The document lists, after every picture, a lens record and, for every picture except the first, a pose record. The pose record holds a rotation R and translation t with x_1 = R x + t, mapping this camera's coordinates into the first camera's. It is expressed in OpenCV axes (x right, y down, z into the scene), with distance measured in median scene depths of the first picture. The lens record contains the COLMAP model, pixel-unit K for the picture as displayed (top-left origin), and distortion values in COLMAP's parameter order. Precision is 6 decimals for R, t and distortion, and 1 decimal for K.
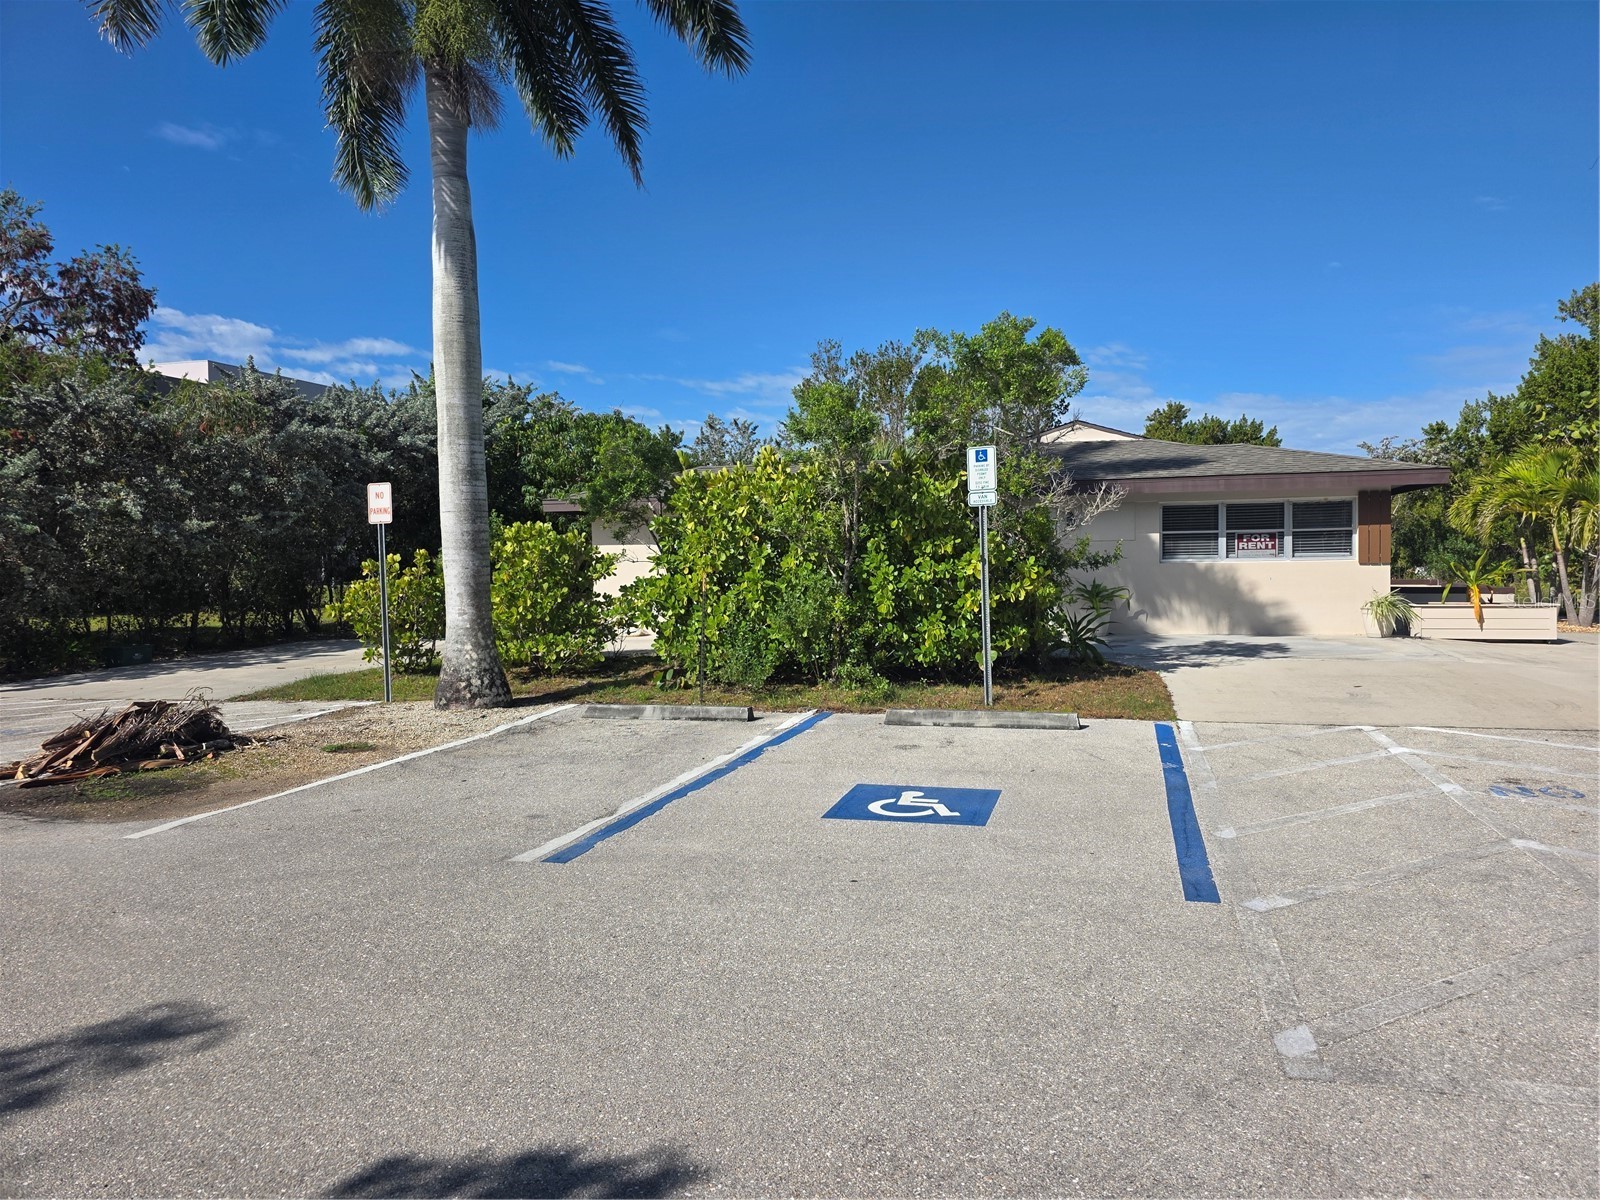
lens RADIAL K [[1085.7, 0, 803.9], [0, 1085.7, 602.3], [0, 0, 1]] dist [0.073225, -0.050666]
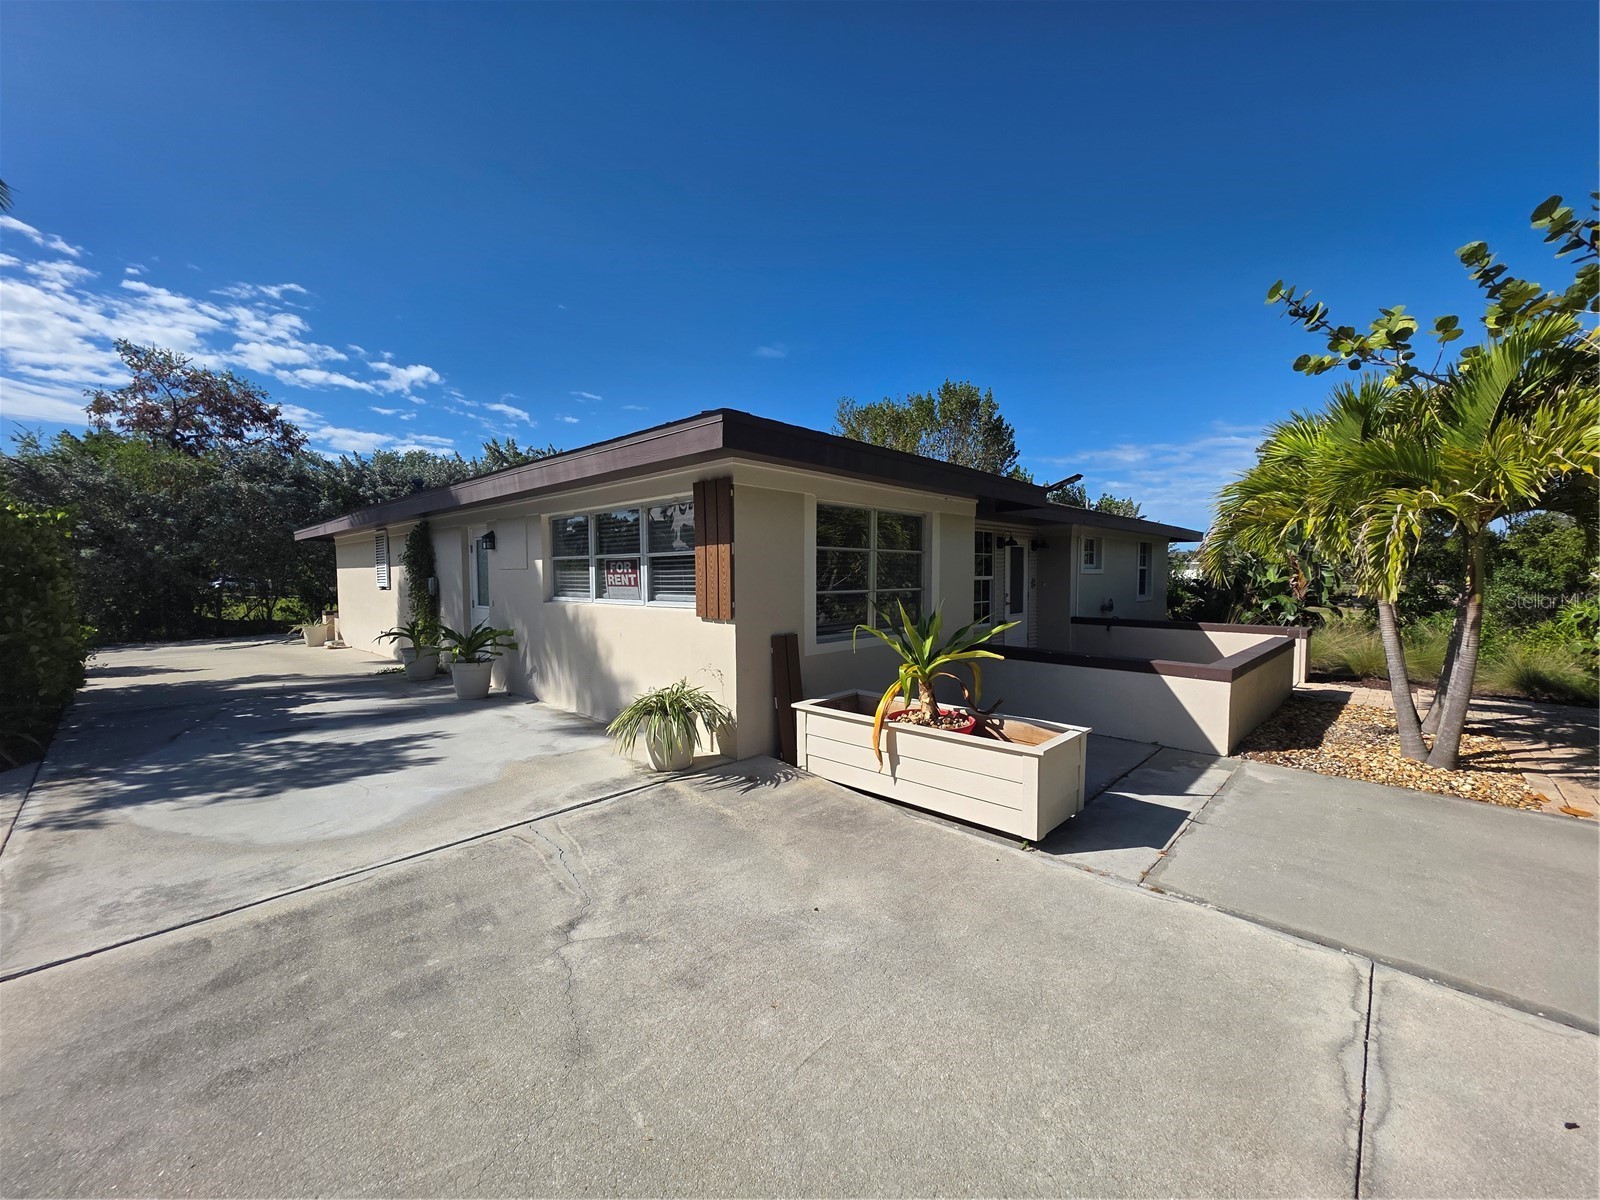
lens RADIAL K [[640.0, 0, 800.7], [0, 640.0, 609.1], [0, 0, 1]] dist [0.000227, 0.000429]
pose [[0.883343, 0.037146, -0.467253, 0.949225], [-0.028543, 0.999268, 0.025480, -0.067054], [0.467857, -0.009171, 0.883757, 1.027902]]
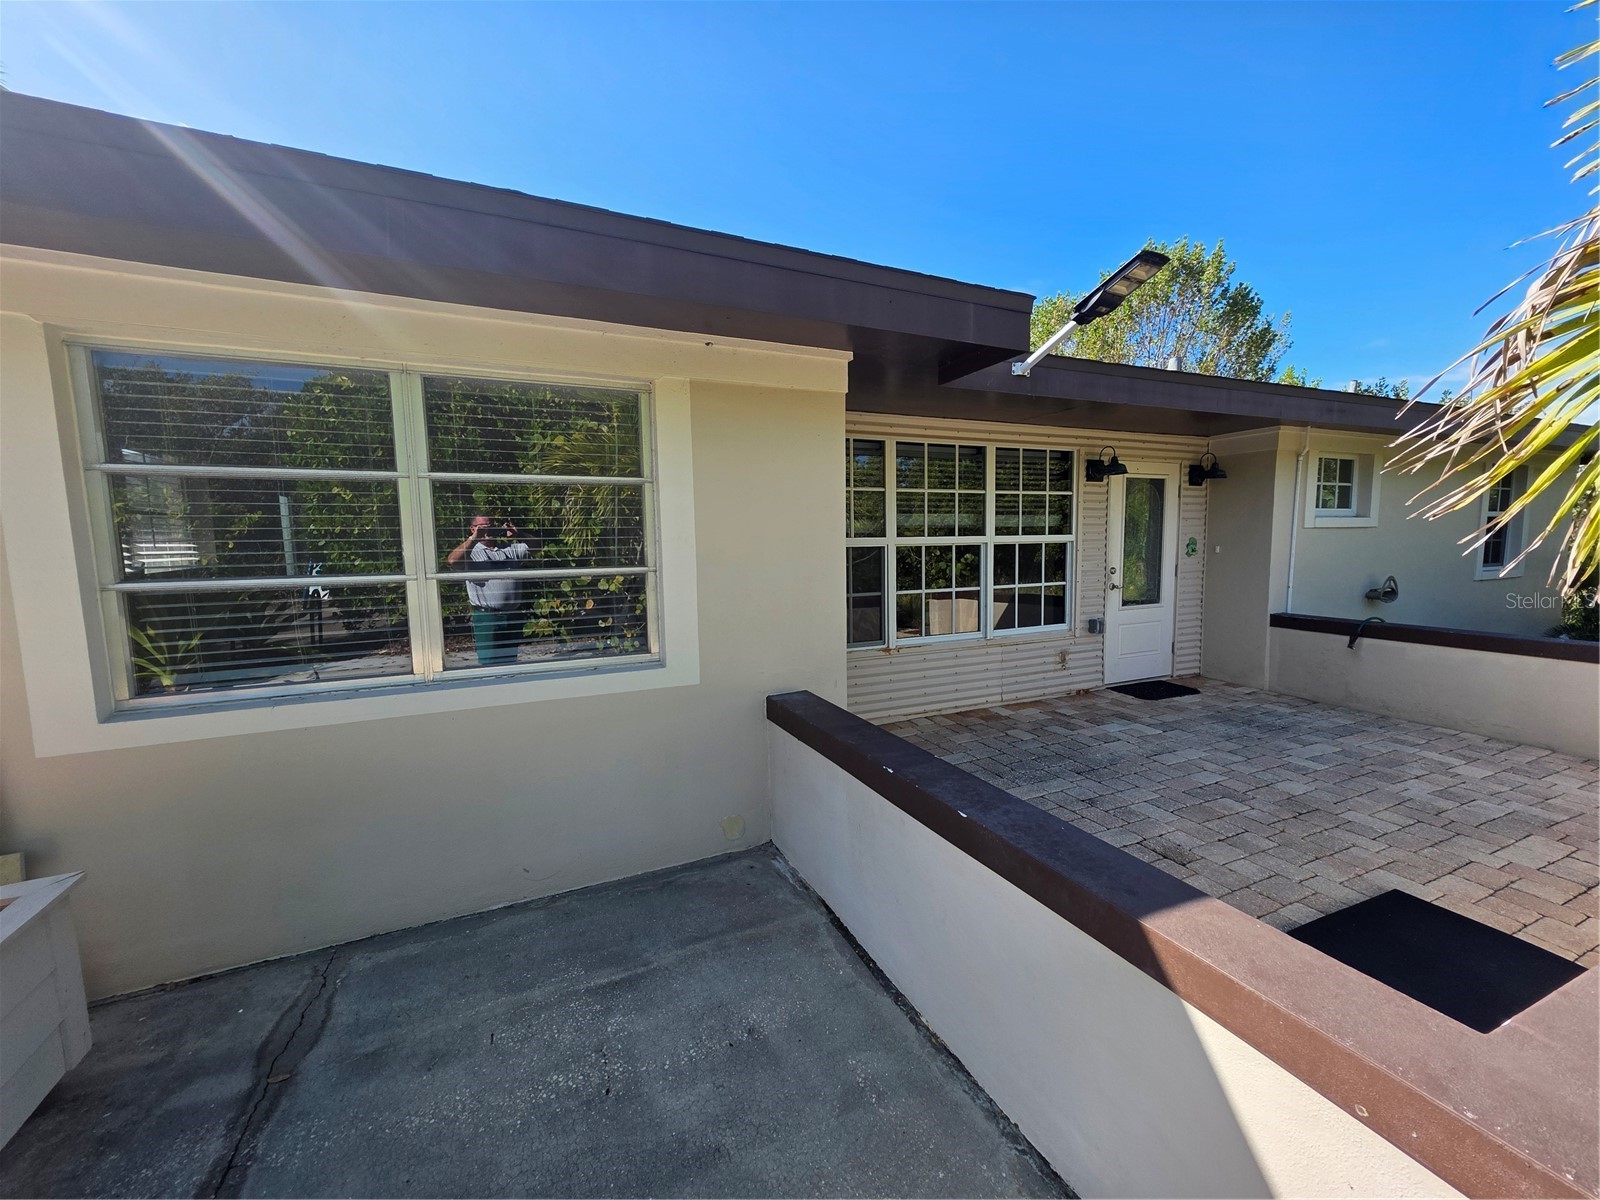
lens RADIAL K [[641.4, 0, 797.6], [0, 641.4, 603.5], [0, 0, 1]] dist [0.001275, 0.000428]
pose [[0.642402, 0.081028, -0.762072, 0.997517], [-0.024652, 0.996065, 0.085127, -0.082422], [0.765971, -0.035899, 0.641872, 1.472748]]
